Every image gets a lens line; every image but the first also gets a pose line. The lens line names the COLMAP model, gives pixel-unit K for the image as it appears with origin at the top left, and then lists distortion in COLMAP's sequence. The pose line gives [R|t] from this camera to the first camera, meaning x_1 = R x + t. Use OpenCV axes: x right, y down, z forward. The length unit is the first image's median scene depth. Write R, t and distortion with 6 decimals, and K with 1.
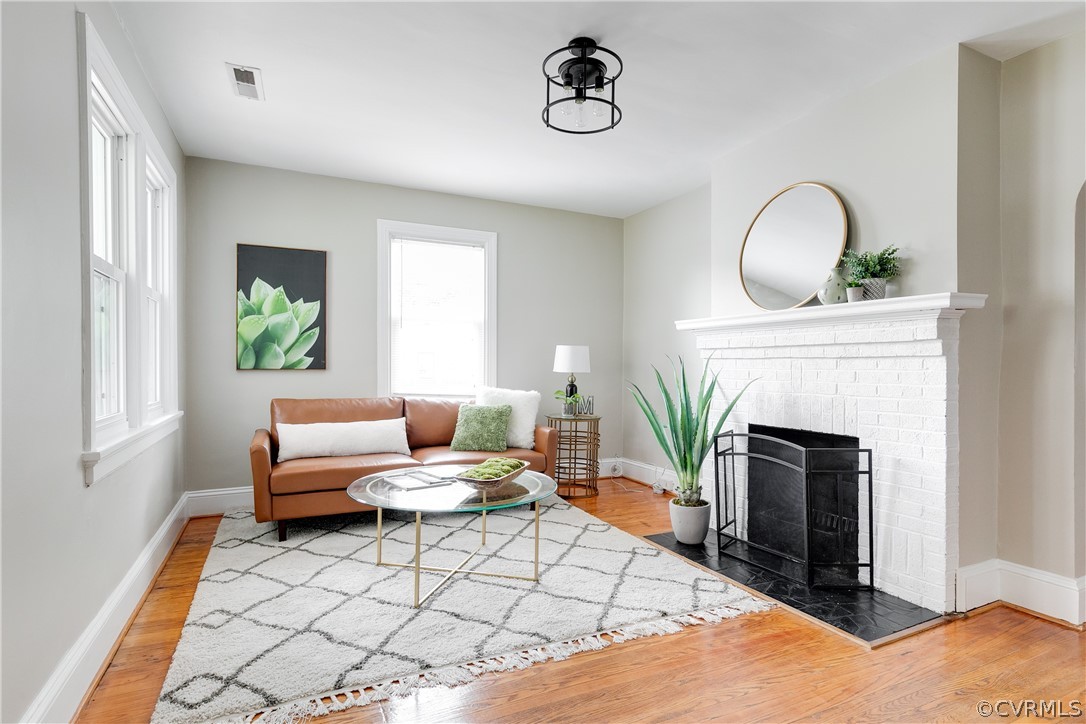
lens RADIAL K [[557.2, 0, 543.0], [0, 557.2, 362.0], [0, 0, 1]] dist [0.002552, 0.000463]
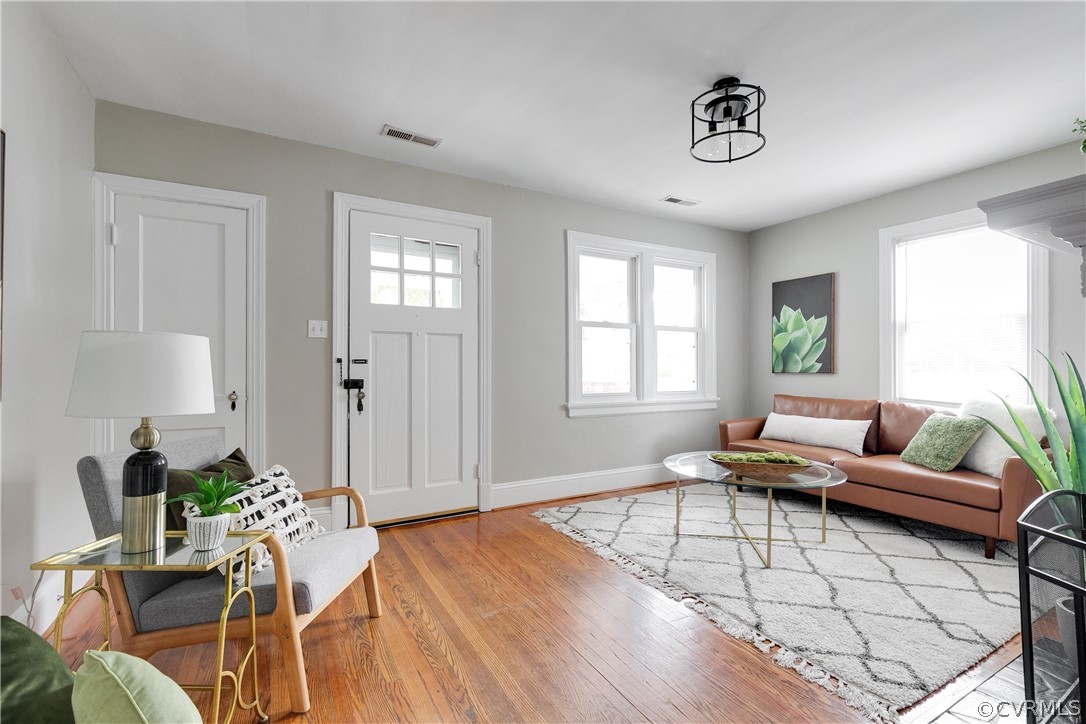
lens RADIAL K [[479.0, 0, 543.0], [0, 479.0, 362.0], [0, 0, 1]] dist [-0.000050, -0.000009]
pose [[0.065840, -0.017262, -0.997681, 0.611792], [0.001299, 0.999851, -0.017214, 0.006560], [0.997829, -0.000163, 0.065852, 0.346082]]
